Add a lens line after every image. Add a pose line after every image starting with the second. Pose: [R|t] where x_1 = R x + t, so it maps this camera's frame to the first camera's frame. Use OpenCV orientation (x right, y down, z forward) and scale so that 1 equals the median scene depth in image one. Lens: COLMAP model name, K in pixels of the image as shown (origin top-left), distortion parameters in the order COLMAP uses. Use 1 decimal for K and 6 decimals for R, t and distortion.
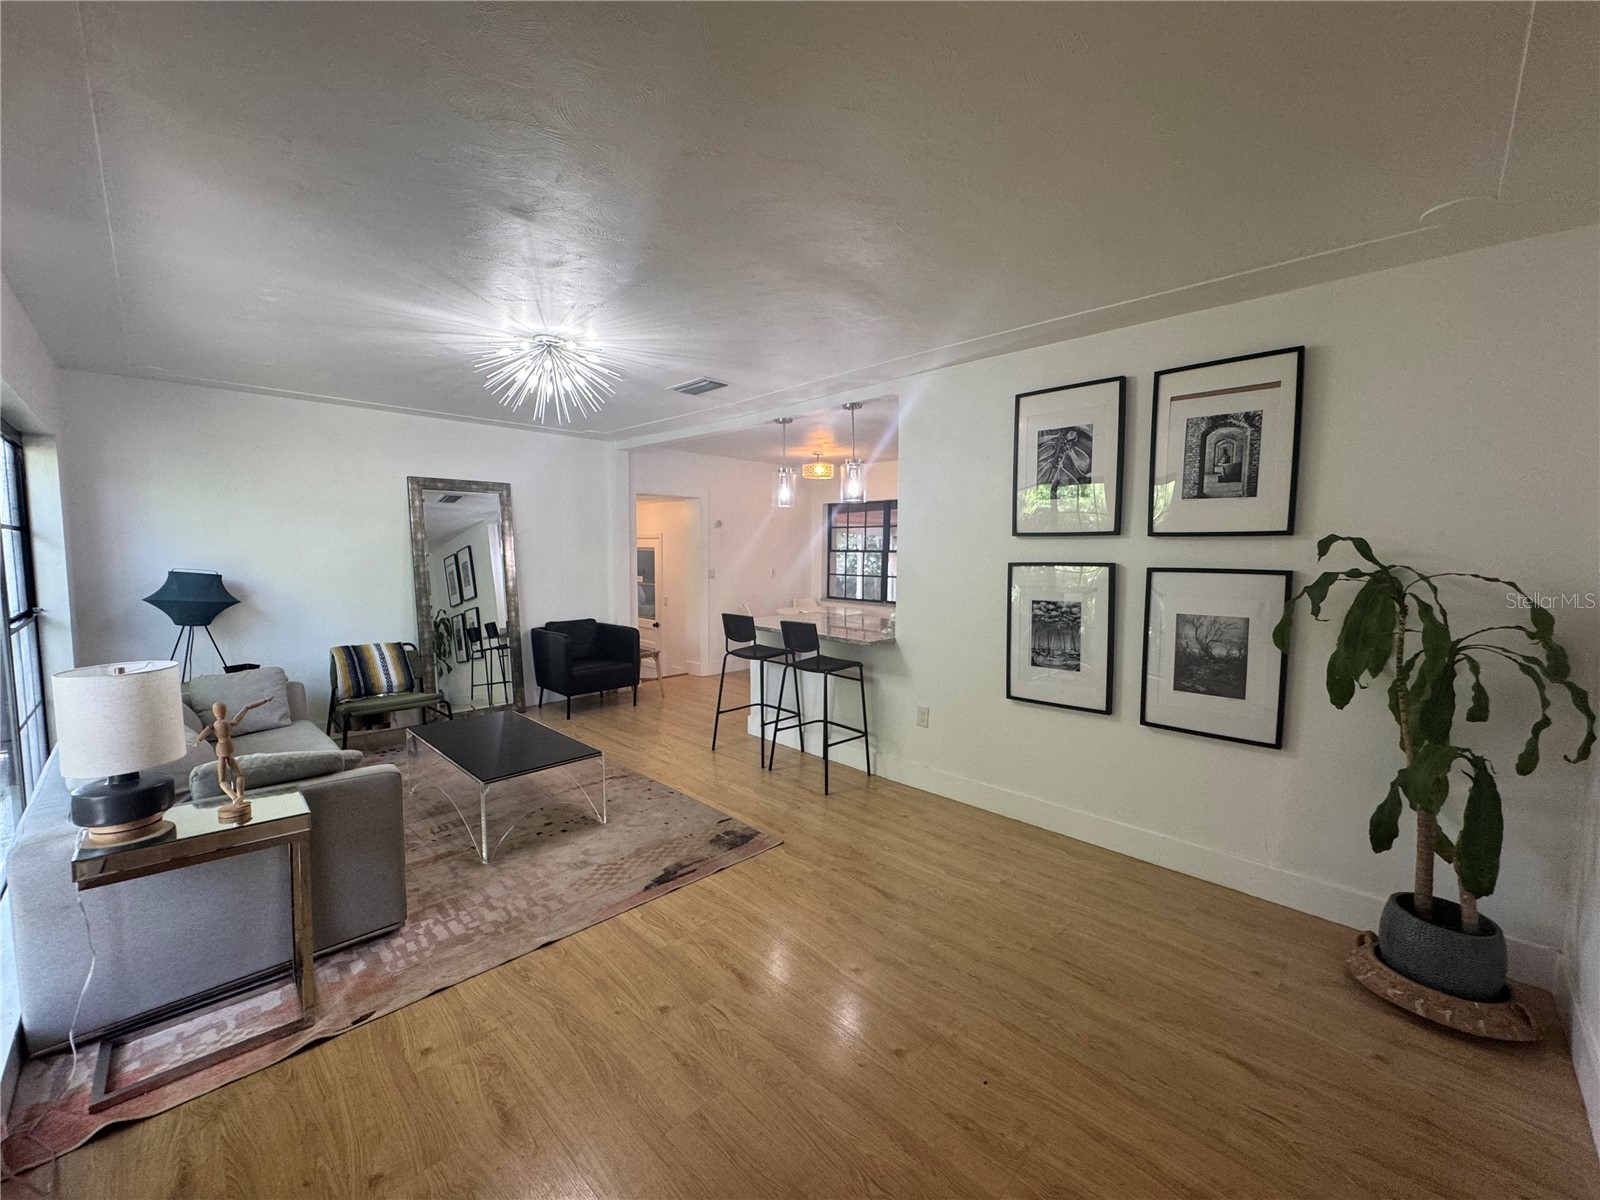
lens RADIAL K [[640.0, 0, 802.6], [0, 640.0, 596.4], [0, 0, 1]] dist [-0.002782, -0.000148]
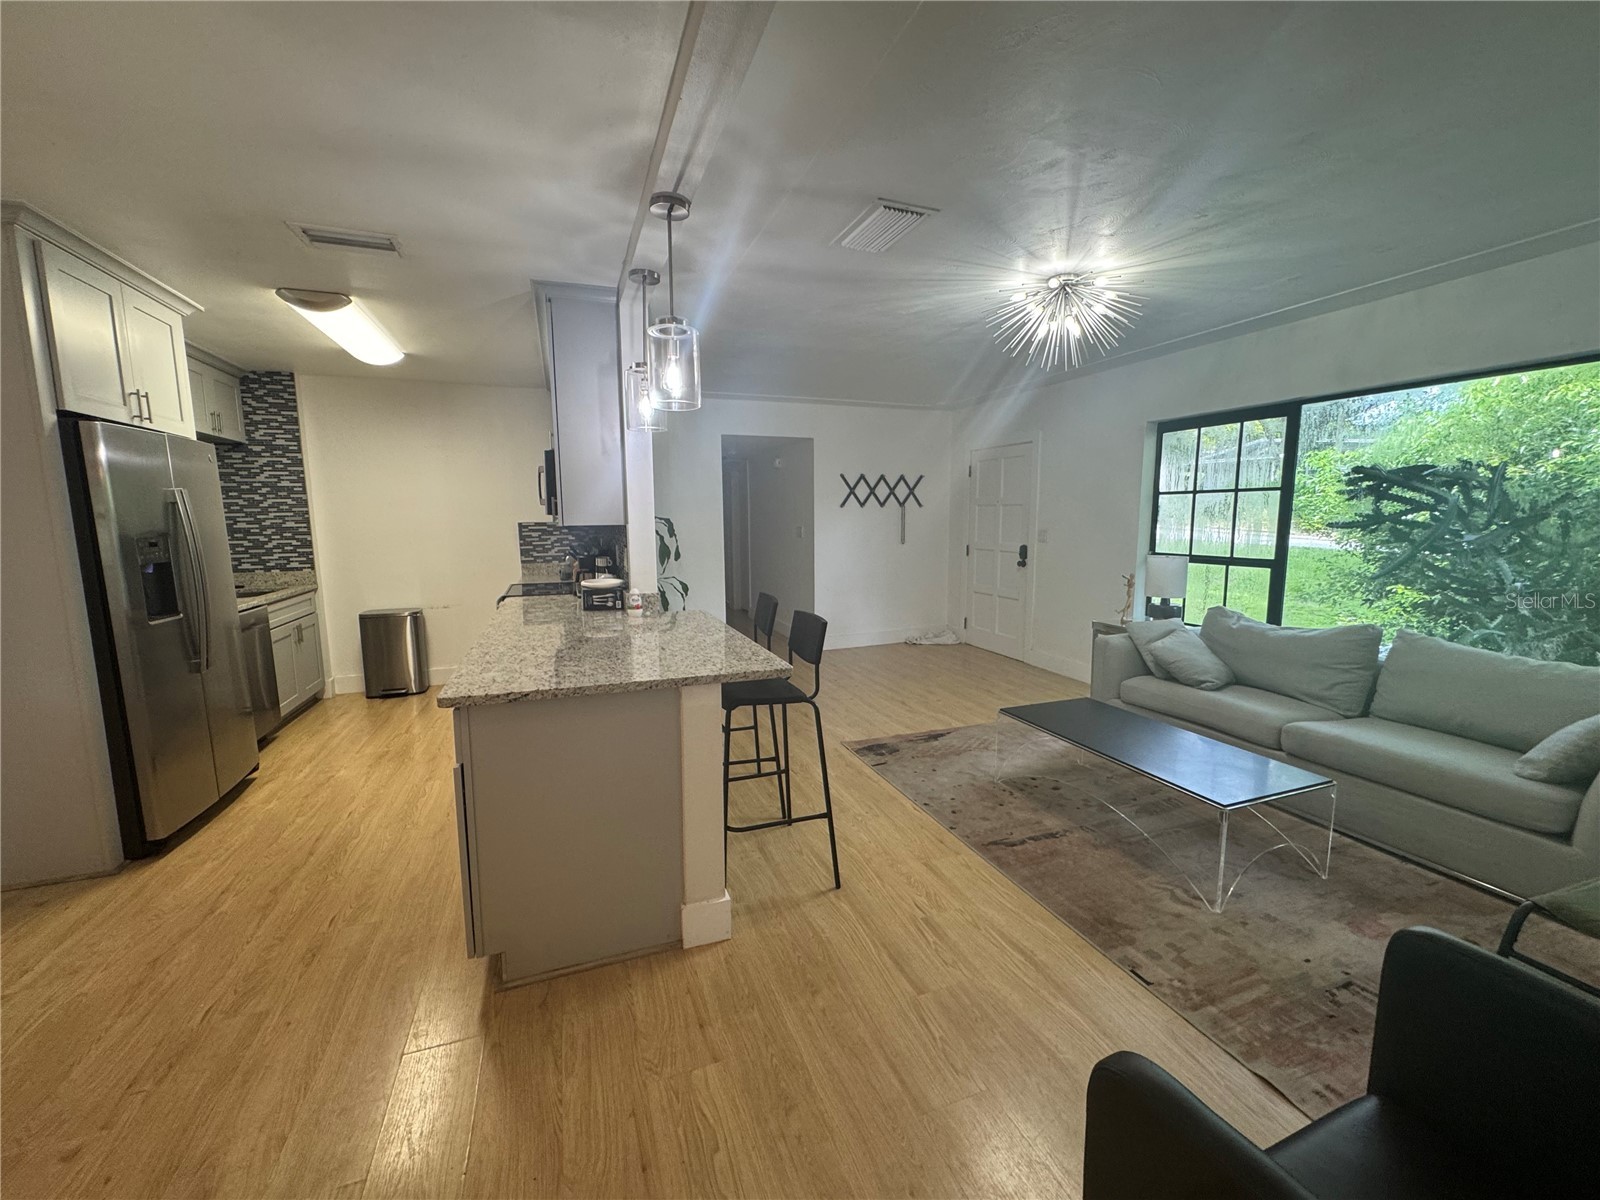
lens RADIAL K [[640.0, 0, 803.6], [0, 640.0, 600.1], [0, 0, 1]] dist [-0.002782, -0.000148]
pose [[-0.909815, -0.052274, 0.411709, -0.303155], [0.035514, 0.978591, 0.202729, -0.092398], [-0.413492, 0.199067, -0.888480, 1.370456]]
